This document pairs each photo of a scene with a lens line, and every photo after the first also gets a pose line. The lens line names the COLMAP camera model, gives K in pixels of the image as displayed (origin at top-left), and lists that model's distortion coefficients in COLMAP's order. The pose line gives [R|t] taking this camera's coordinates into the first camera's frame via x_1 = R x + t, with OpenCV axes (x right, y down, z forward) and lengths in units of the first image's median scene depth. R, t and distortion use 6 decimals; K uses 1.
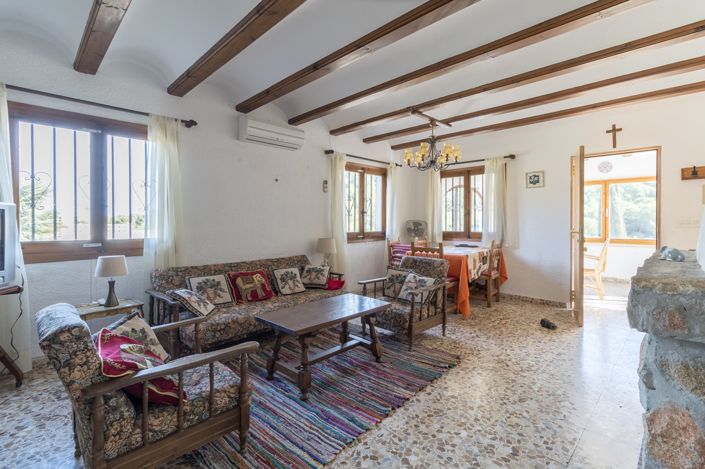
lens RADIAL K [[332.1, 0, 348.7], [0, 332.1, 218.9], [0, 0, 1]] dist [0.002663, -0.000811]
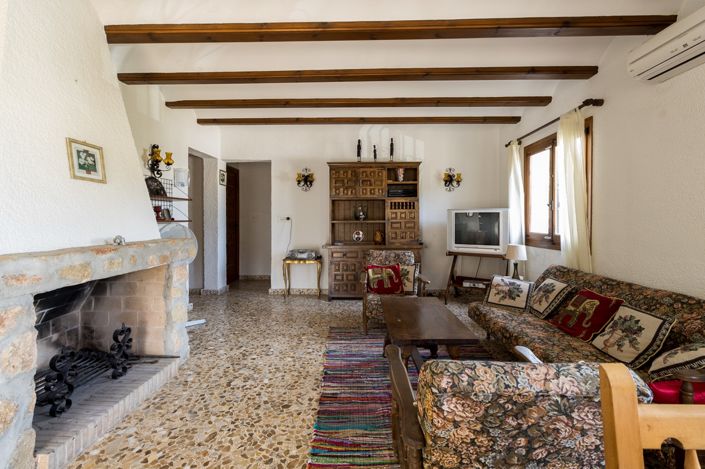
lens RADIAL K [[332.1, 0, 353.4], [0, 332.1, 222.1], [0, 0, 1]] dist [0.002663, -0.000811]
pose [[-0.734171, 0.002800, -0.678959, 0.485351], [0.000747, 0.999994, 0.003316, 0.009525], [0.678964, 0.001927, -0.734169, 1.085903]]
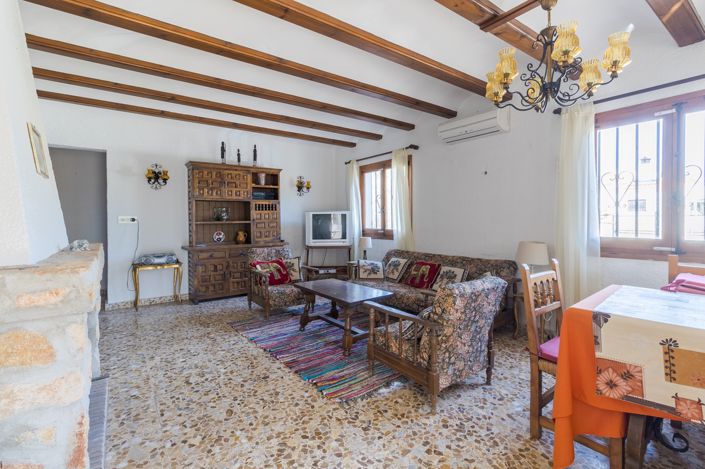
lens RADIAL K [[332.1, 0, 362.8], [0, 332.1, 222.2], [0, 0, 1]] dist [0.002663, -0.000811]
pose [[-0.147286, 0.008364, -0.989059, 0.815179], [0.010566, 0.999920, 0.006883, 0.008499], [0.989038, -0.009436, -0.147363, 0.891927]]
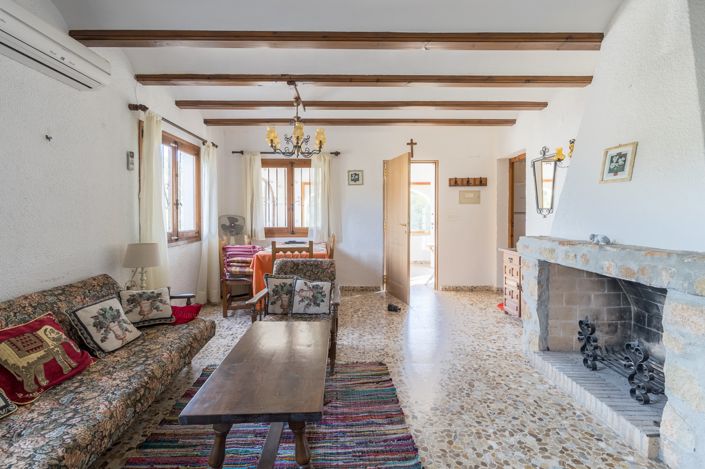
lens RADIAL K [[332.1, 0, 358.1], [0, 332.1, 220.5], [0, 0, 1]] dist [0.002663, -0.000811]
pose [[0.690503, -0.011334, 0.723241, -0.289476], [-0.003682, 0.999809, 0.019183, 0.001187], [-0.723320, -0.015909, 0.690330, 0.317884]]
